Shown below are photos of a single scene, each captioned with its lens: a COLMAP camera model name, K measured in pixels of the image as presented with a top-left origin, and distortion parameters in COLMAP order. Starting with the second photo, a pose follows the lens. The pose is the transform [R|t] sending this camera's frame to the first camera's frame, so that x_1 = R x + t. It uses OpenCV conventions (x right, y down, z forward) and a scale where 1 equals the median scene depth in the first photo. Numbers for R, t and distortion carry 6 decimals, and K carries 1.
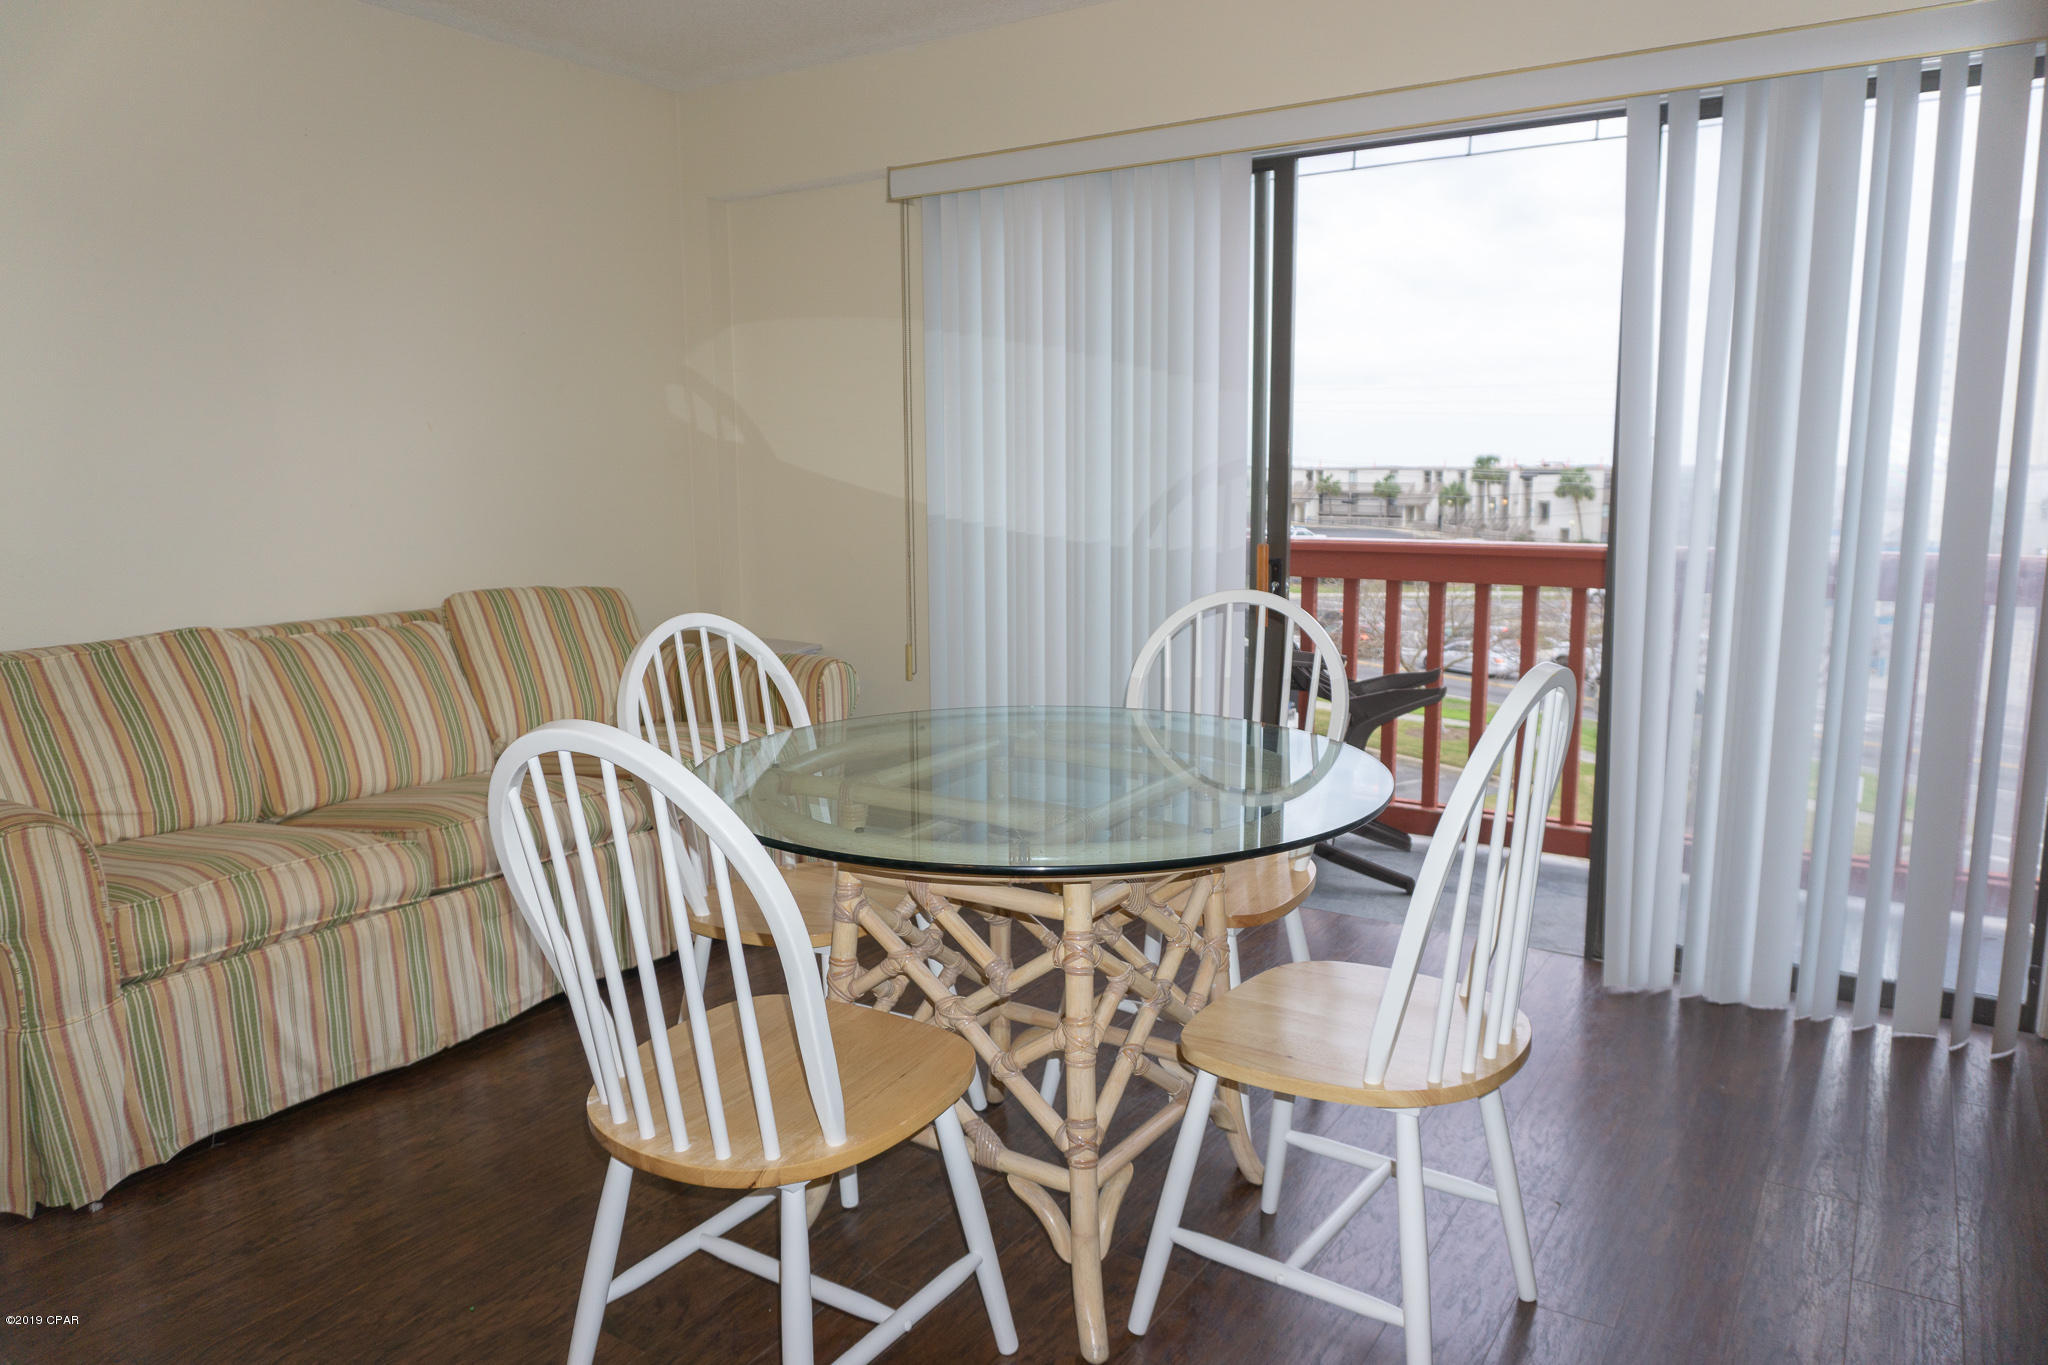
lens RADIAL K [[1368.7, 0, 1026.7], [0, 1368.7, 685.3], [0, 0, 1]] dist [-0.005406, -0.013529]
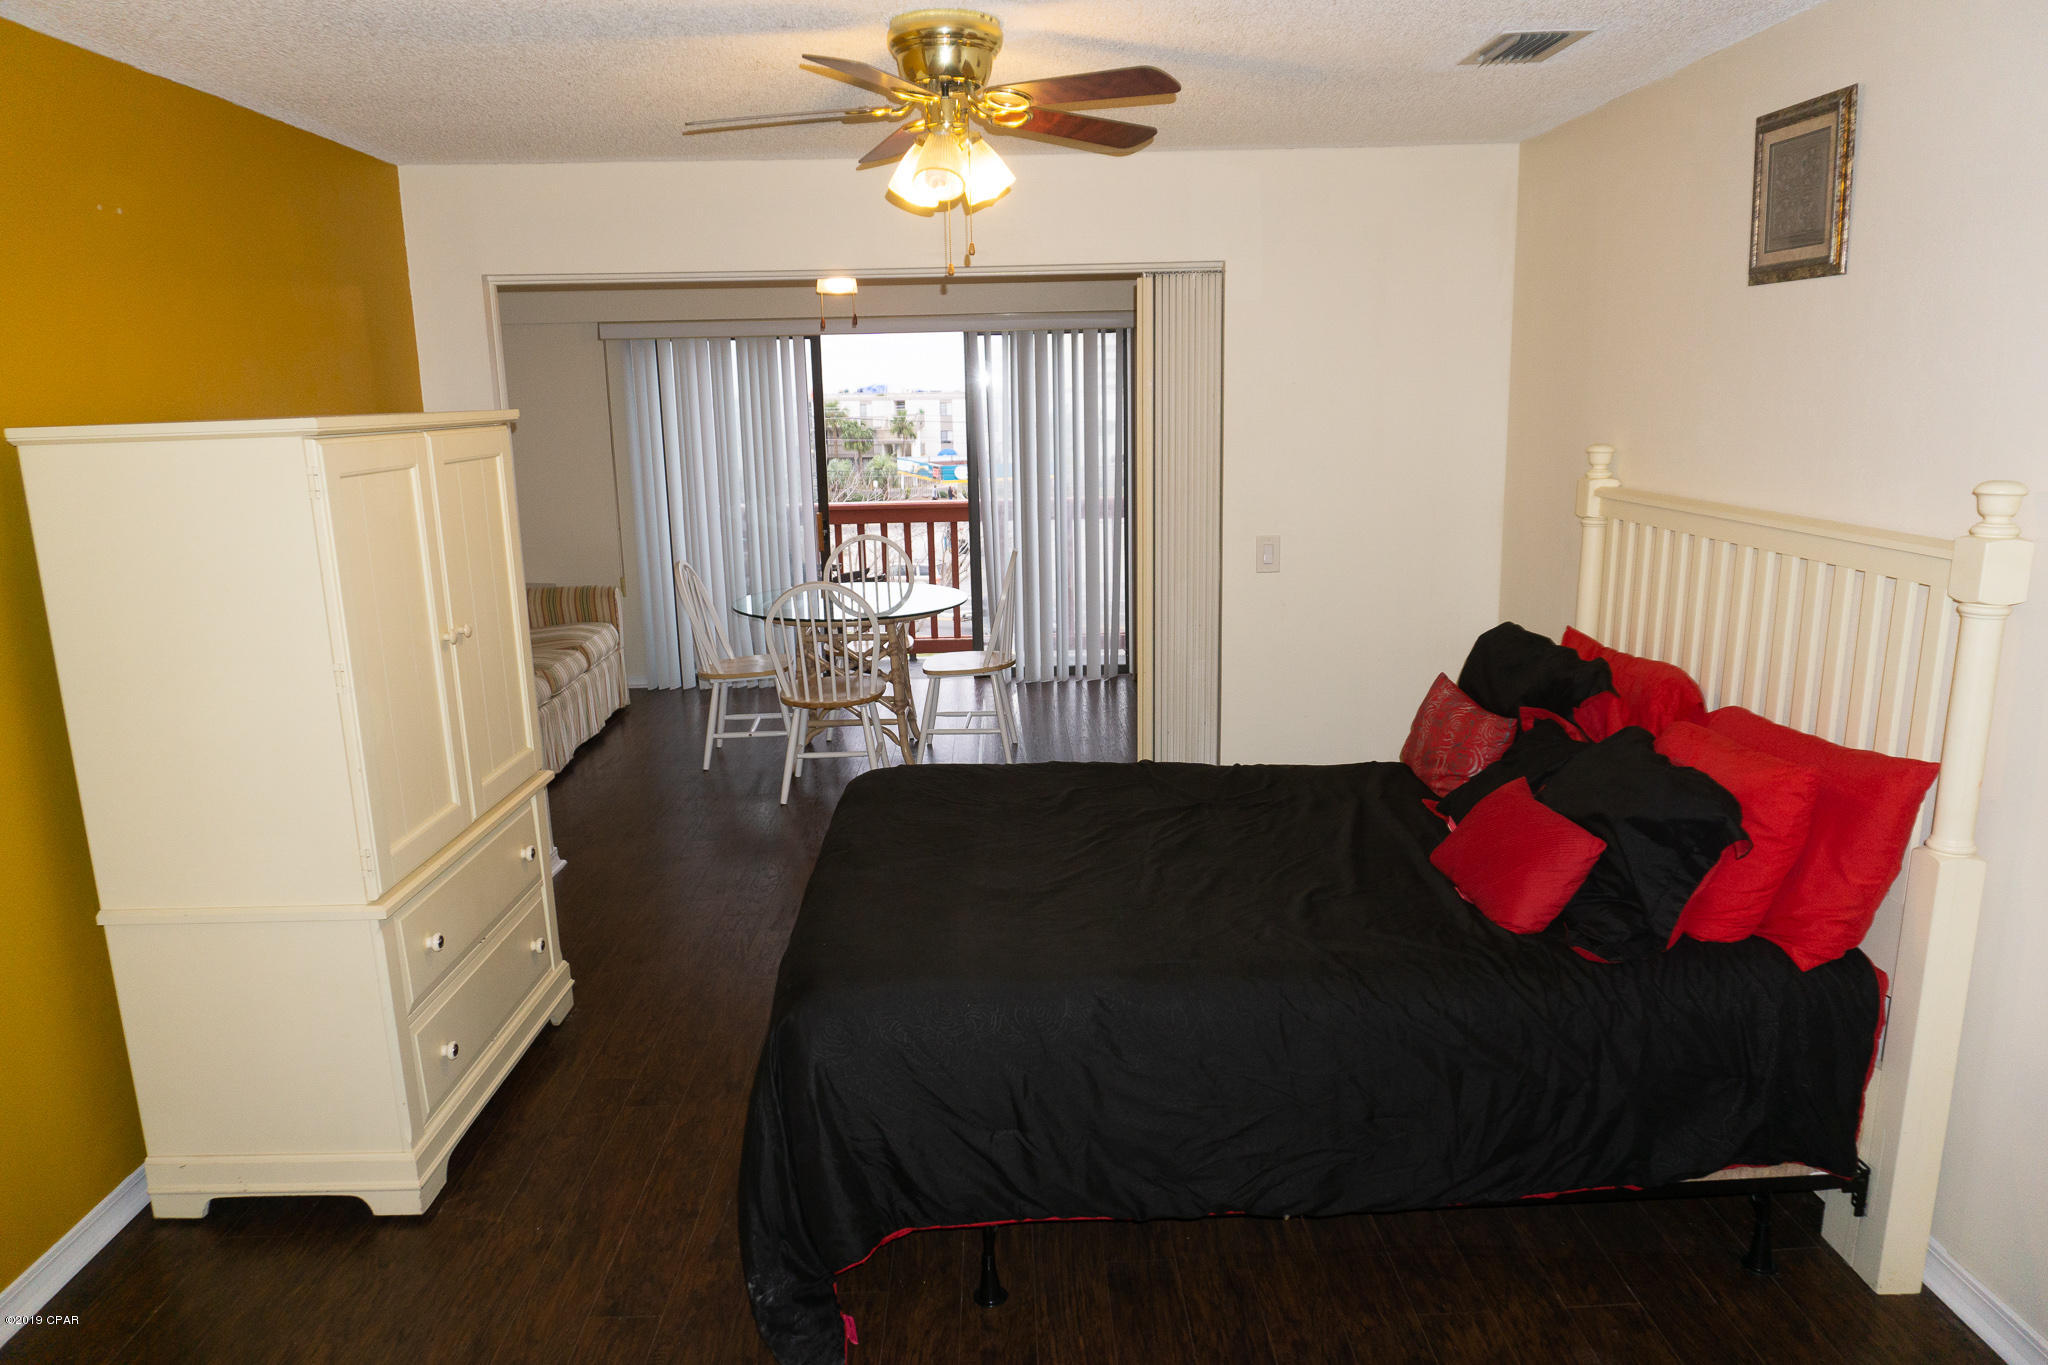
lens RADIAL K [[1386.1, 0, 1055.2], [0, 1386.1, 691.6], [0, 0, 1]] dist [-0.006955, -0.003560]
pose [[0.827404, -0.130946, 0.546128, -0.586704], [0.102746, 0.991320, 0.082026, 0.028401], [-0.552128, -0.011756, 0.833676, -0.796734]]
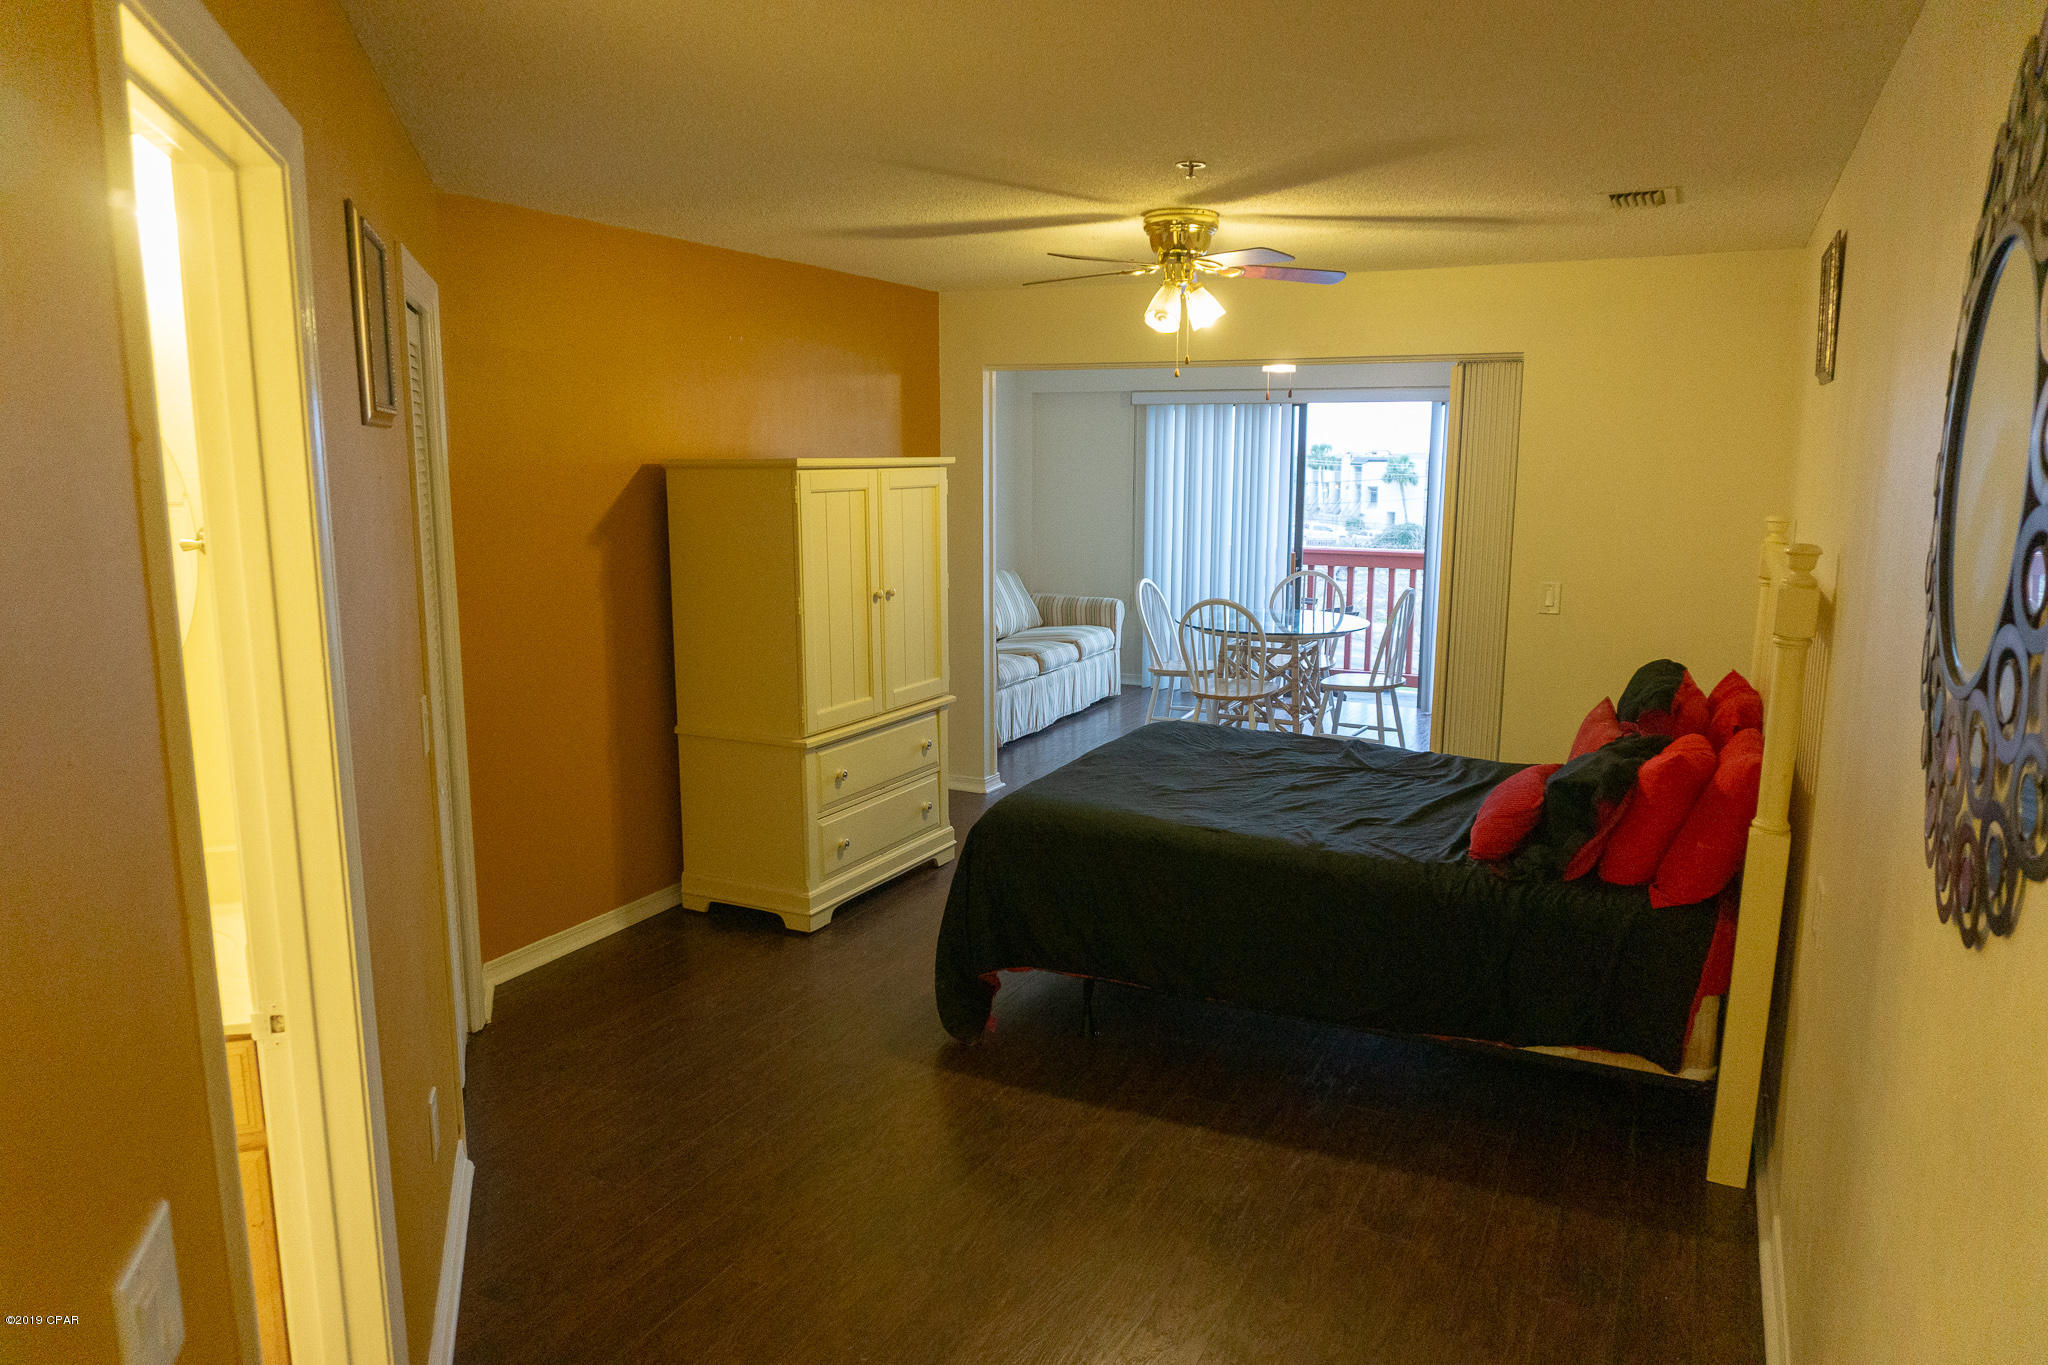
lens RADIAL K [[1366.8, 0, 1024.0], [0, 1366.8, 682.5], [0, 0, 1]] dist [-0.004731, -0.018183]
pose [[0.993610, -0.007782, 0.112596, -0.474841], [0.006222, 0.999880, 0.014203, 0.078400], [-0.112693, -0.013411, 0.993539, -1.136404]]
